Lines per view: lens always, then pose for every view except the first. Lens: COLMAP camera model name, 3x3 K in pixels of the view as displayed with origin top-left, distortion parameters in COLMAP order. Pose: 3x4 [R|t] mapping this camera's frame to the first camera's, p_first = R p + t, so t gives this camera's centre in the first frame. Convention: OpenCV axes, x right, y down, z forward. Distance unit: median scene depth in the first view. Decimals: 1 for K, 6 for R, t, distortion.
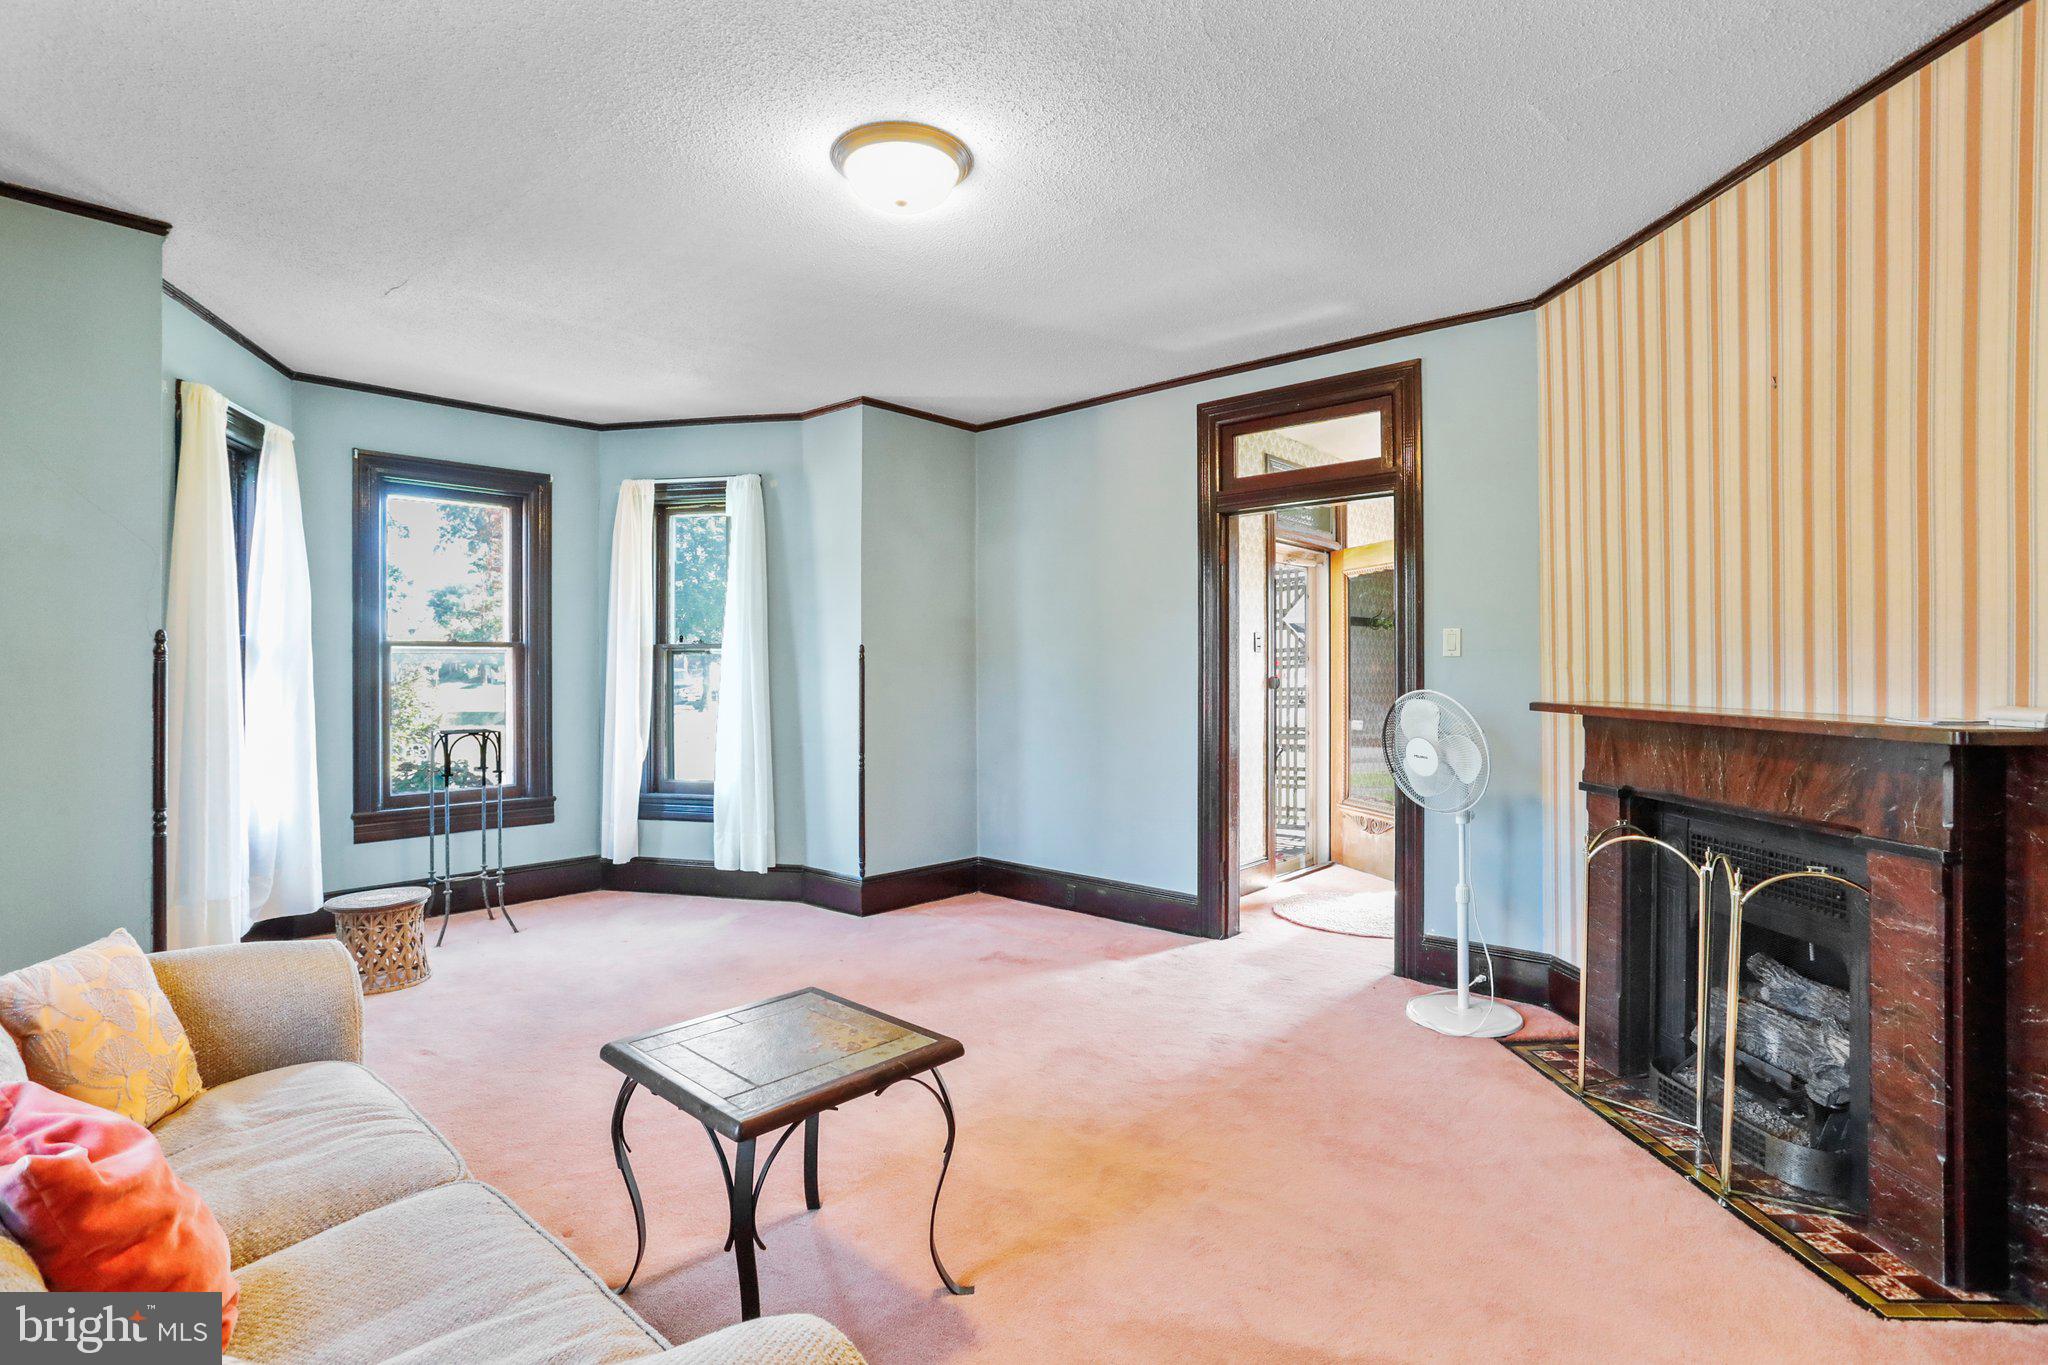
lens RADIAL K [[998.5, 0, 1036.2], [0, 998.5, 682.8], [0, 0, 1]] dist [-0.028464, 0.009267]
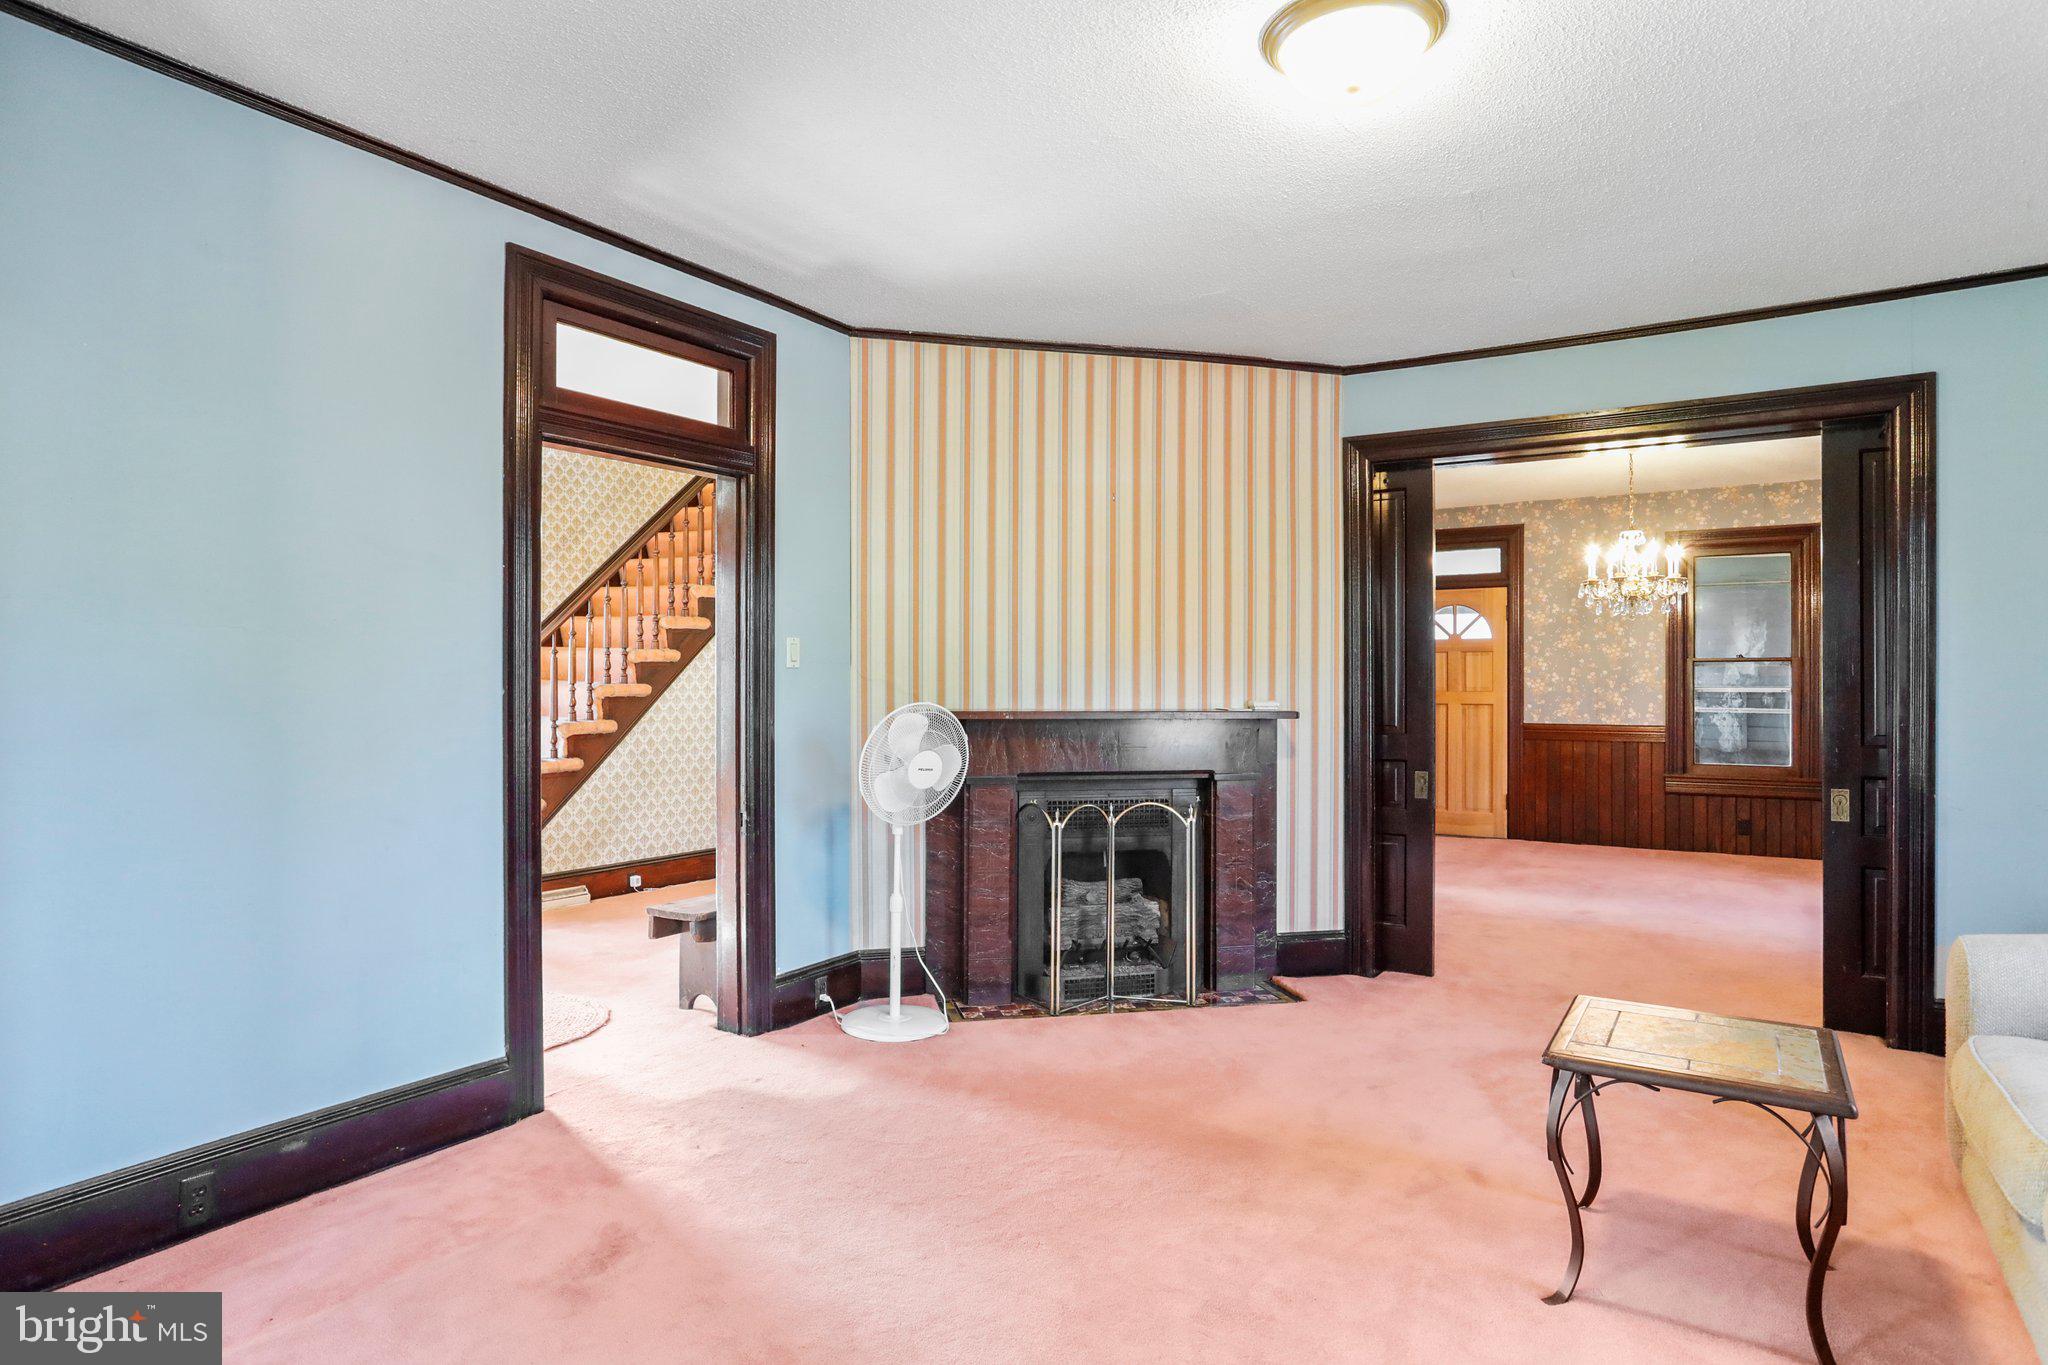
lens RADIAL K [[1158.4, 0, 1012.1], [0, 1158.4, 676.8], [0, 0, 1]] dist [-0.014064, 0.000875]
pose [[-0.163706, 0.001017, 0.986509, -0.693214], [0.008289, 0.999966, 0.000345, -0.015899], [-0.986474, 0.008233, -0.163708, 0.978790]]
